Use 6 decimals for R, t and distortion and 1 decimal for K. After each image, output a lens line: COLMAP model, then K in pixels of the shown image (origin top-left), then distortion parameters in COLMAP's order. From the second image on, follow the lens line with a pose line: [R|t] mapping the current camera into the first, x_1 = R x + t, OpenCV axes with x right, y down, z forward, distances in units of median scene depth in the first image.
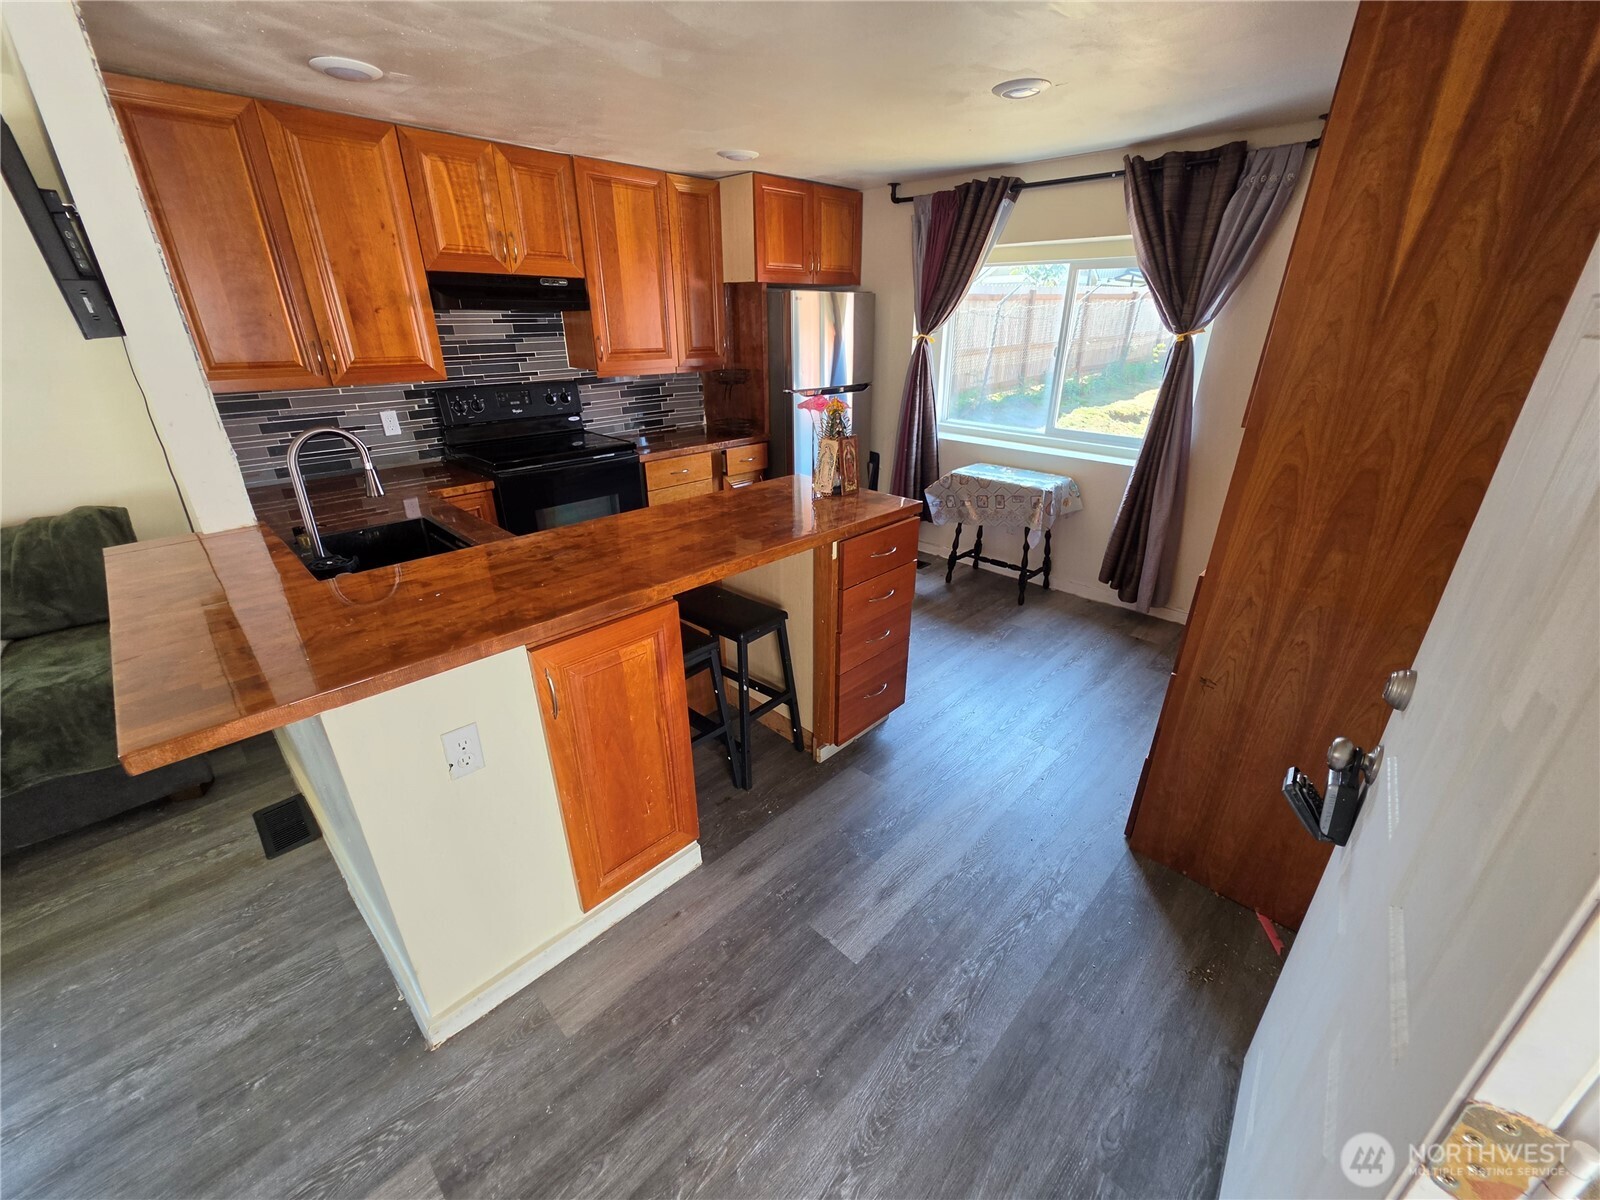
lens RADIAL K [[642.2, 0, 803.8], [0, 642.2, 605.7], [0, 0, 1]] dist [-0.000686, 0.000199]
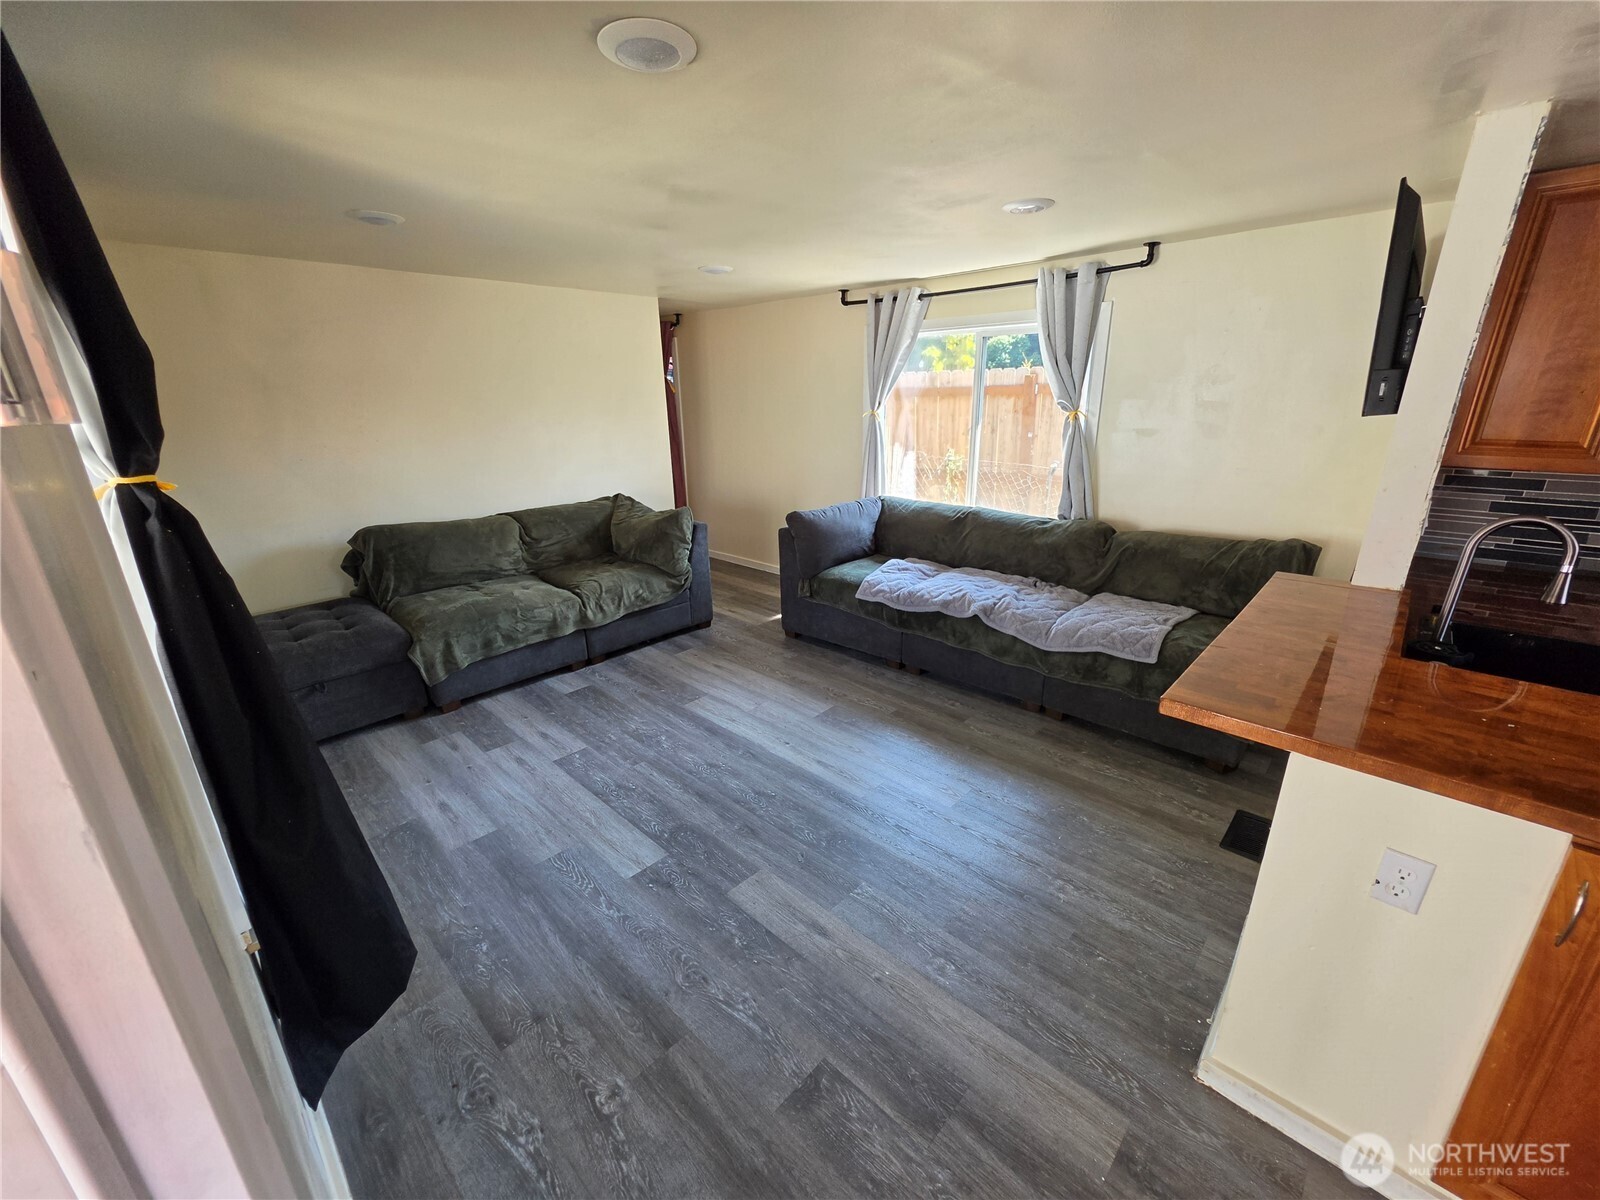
lens RADIAL K [[639.6, 0, 817.0], [0, 639.6, 607.8], [0, 0, 1]] dist [-0.001606, -0.000330]
pose [[0.021175, 0.316735, -0.948278, 0.114123], [-0.396859, 0.873226, 0.282806, -0.021006], [0.917635, 0.370344, 0.144190, 0.000482]]
